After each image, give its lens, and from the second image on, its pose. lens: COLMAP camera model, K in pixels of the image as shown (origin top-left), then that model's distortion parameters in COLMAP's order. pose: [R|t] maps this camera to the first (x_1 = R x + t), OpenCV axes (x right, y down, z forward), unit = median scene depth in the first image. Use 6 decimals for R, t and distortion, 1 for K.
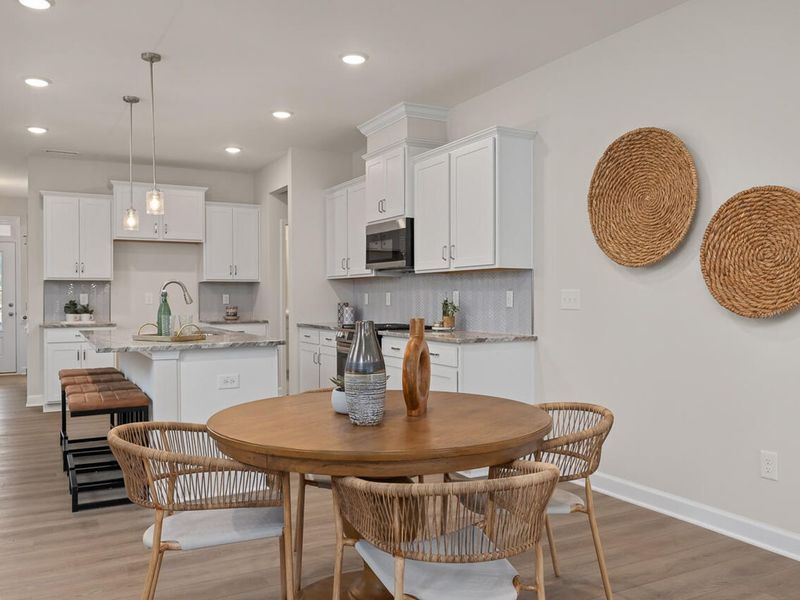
lens RADIAL K [[690.1, 0, 403.0], [0, 690.1, 302.4], [0, 0, 1]] dist [0.011970, 0.008393]
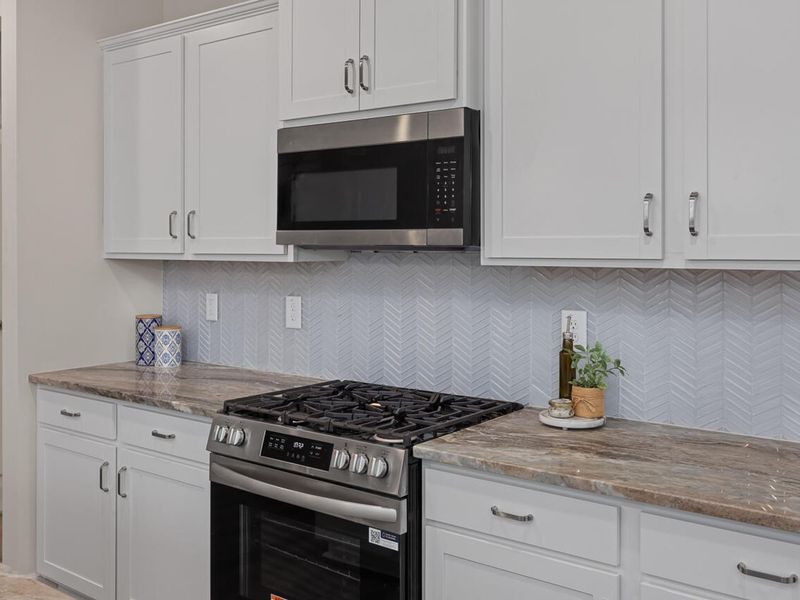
lens RADIAL K [[784.4, 0, 399.6], [0, 784.4, 249.6], [0, 0, 1]] dist [0.021780, 0.000000]
pose [[0.906739, -0.001846, 0.421688, -0.170593], [0.002440, 0.999997, -0.000868, -0.043928], [-0.421685, 0.001816, 0.906740, 0.575982]]
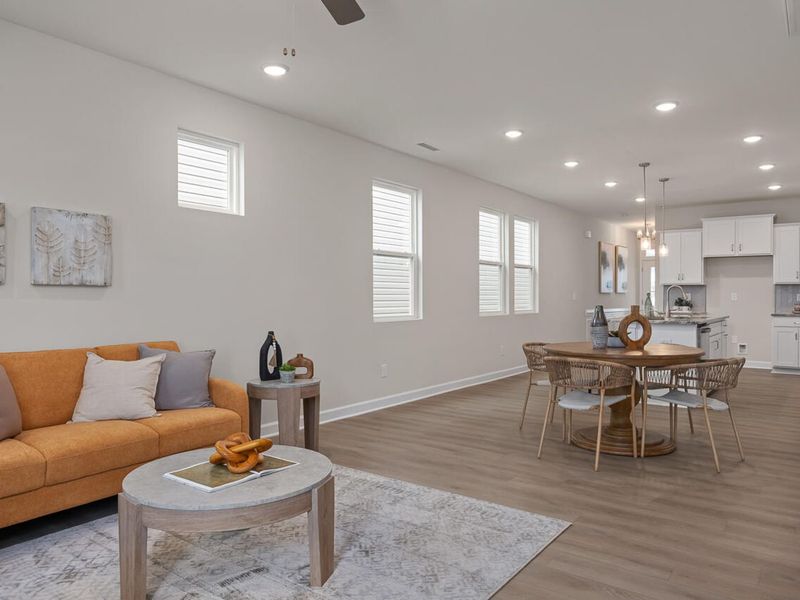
lens RADIAL K [[587.6, 0, 405.6], [0, 587.6, 297.6], [0, 0, 1]] dist [0.003869, 0.005451]
pose [[0.430594, 0.007983, -0.902510, 0.553178], [-0.011565, 0.999928, 0.003327, -0.000445], [0.902472, 0.009005, 0.430655, -0.165811]]
